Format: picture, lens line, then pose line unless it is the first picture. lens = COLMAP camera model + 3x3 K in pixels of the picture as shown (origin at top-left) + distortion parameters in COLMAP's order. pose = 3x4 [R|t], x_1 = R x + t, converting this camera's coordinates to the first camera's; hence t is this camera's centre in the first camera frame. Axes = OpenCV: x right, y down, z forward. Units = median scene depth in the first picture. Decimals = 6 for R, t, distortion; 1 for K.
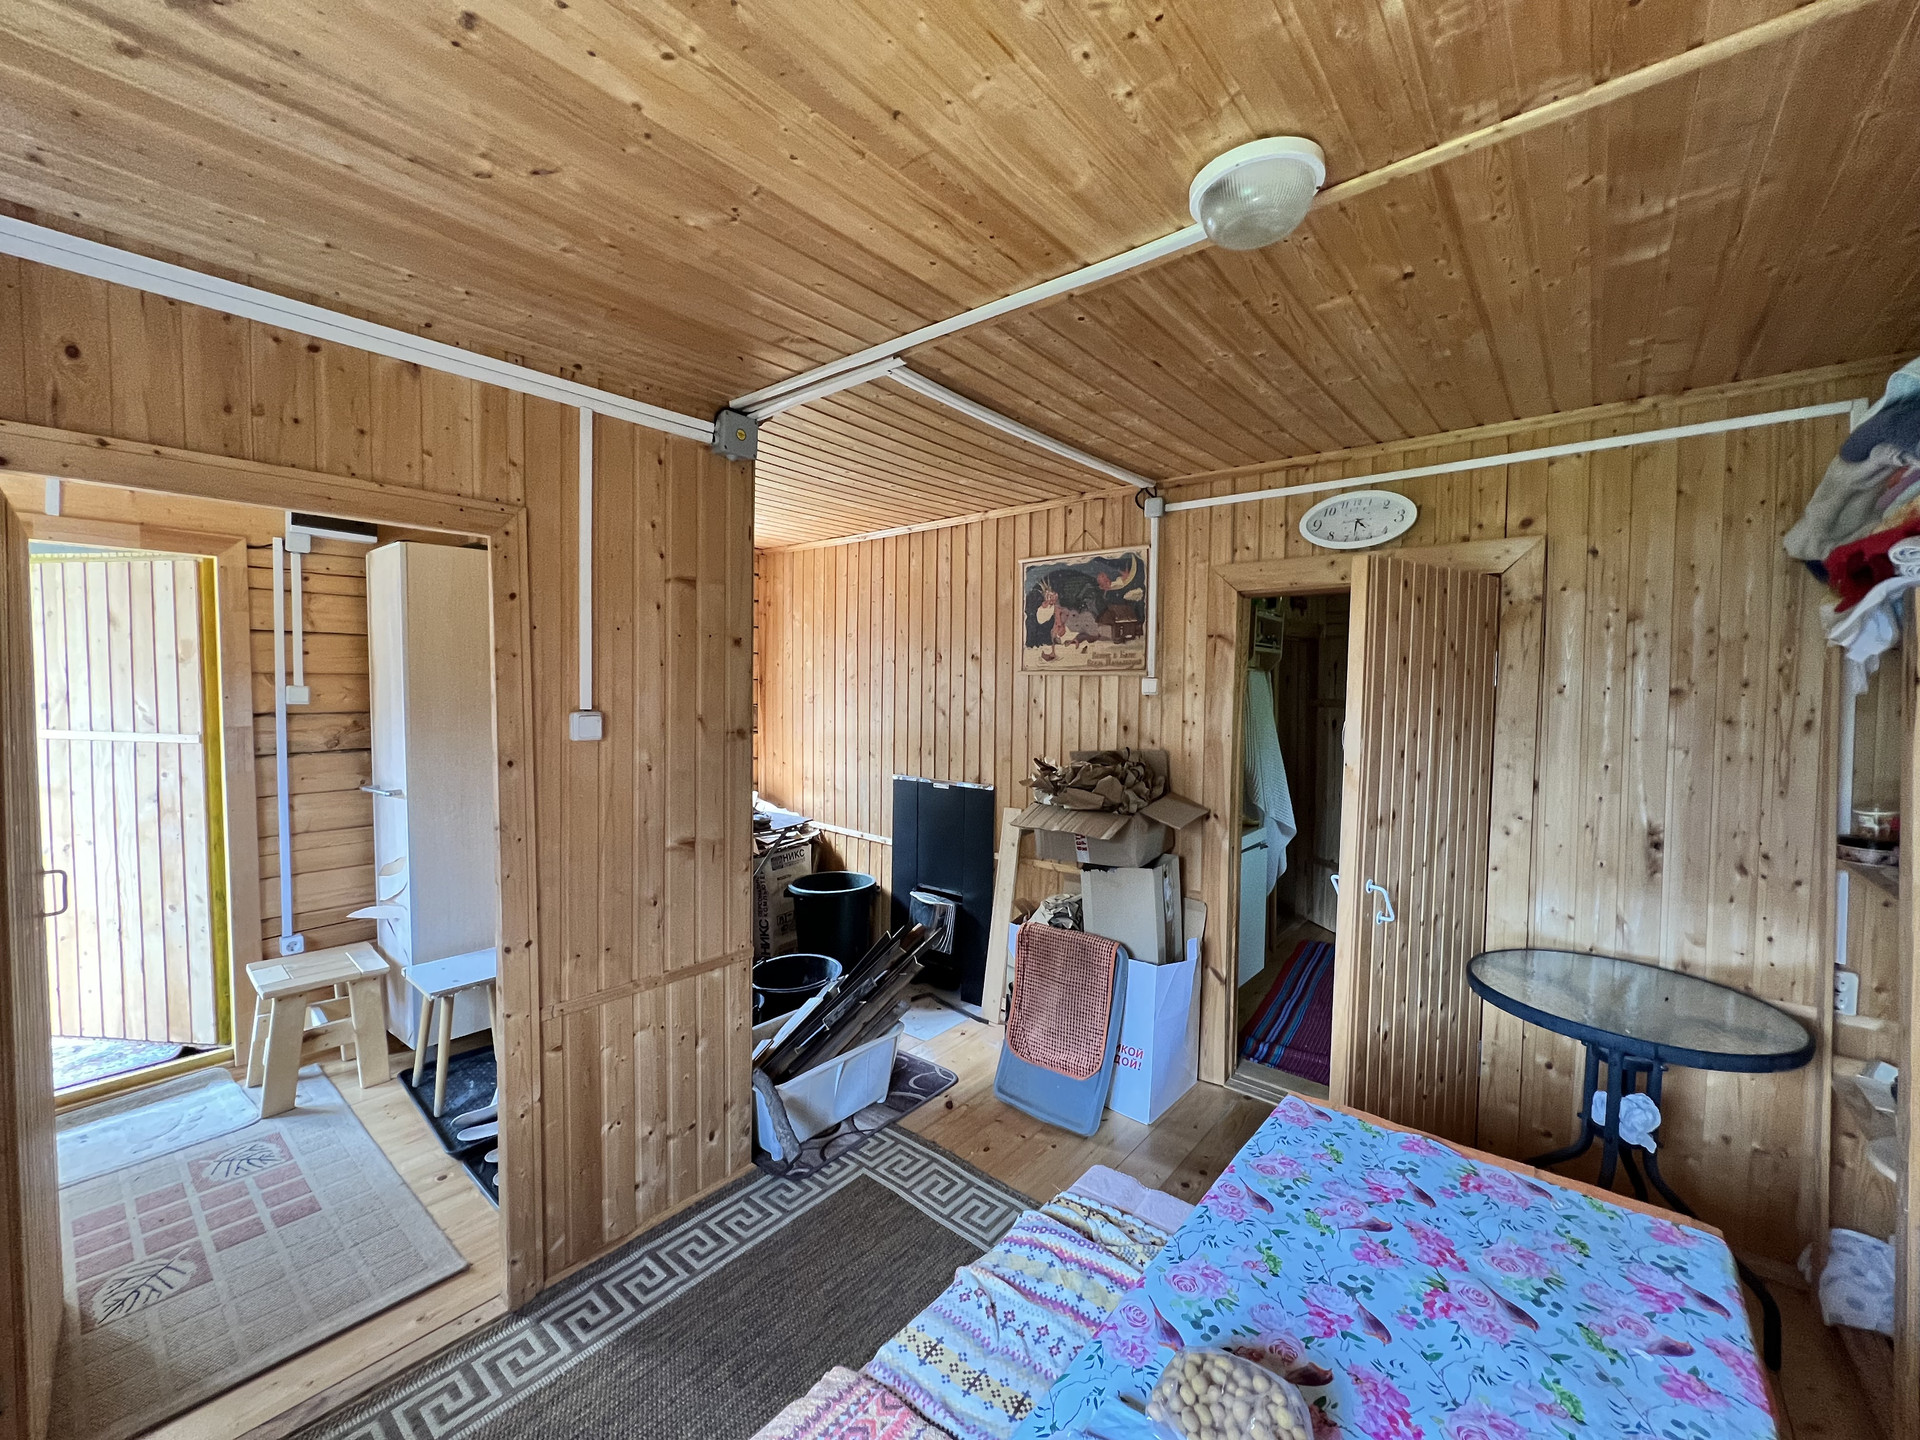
lens RADIAL K [[774.7, 0, 952.5], [0, 774.7, 719.0], [0, 0, 1]] dist [-0.000311, 0.000403]
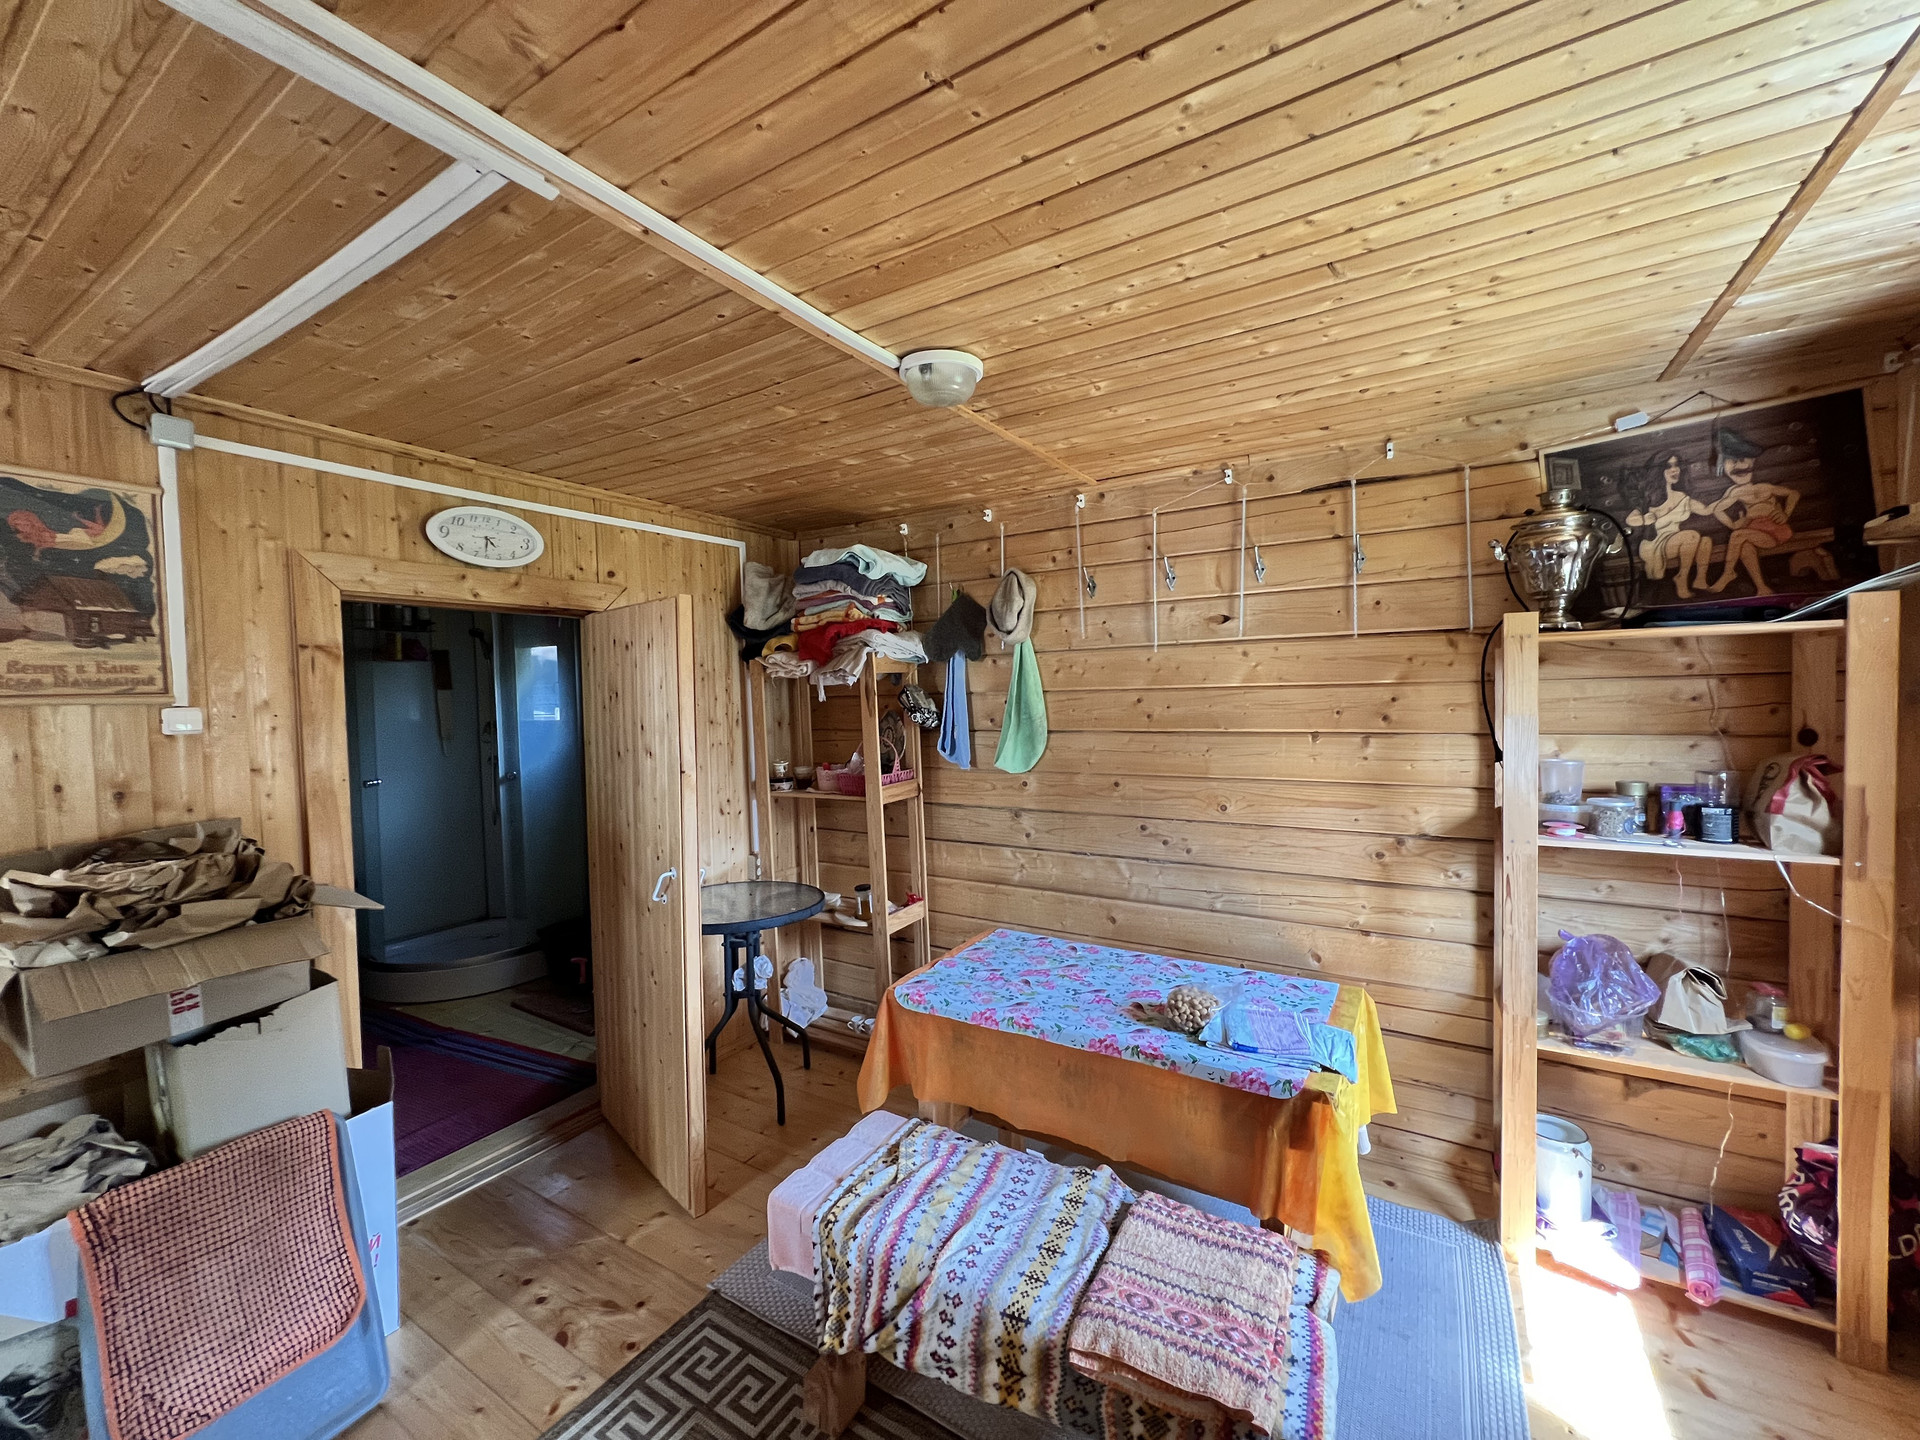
lens RADIAL K [[774.7, 0, 957.0], [0, 774.7, 719.6], [0, 0, 1]] dist [-0.000311, 0.000403]
pose [[-0.139926, -0.039769, 0.989363, -0.472344], [0.069484, 0.996335, 0.049877, -0.033334], [-0.987721, 0.075724, -0.136650, 0.509725]]
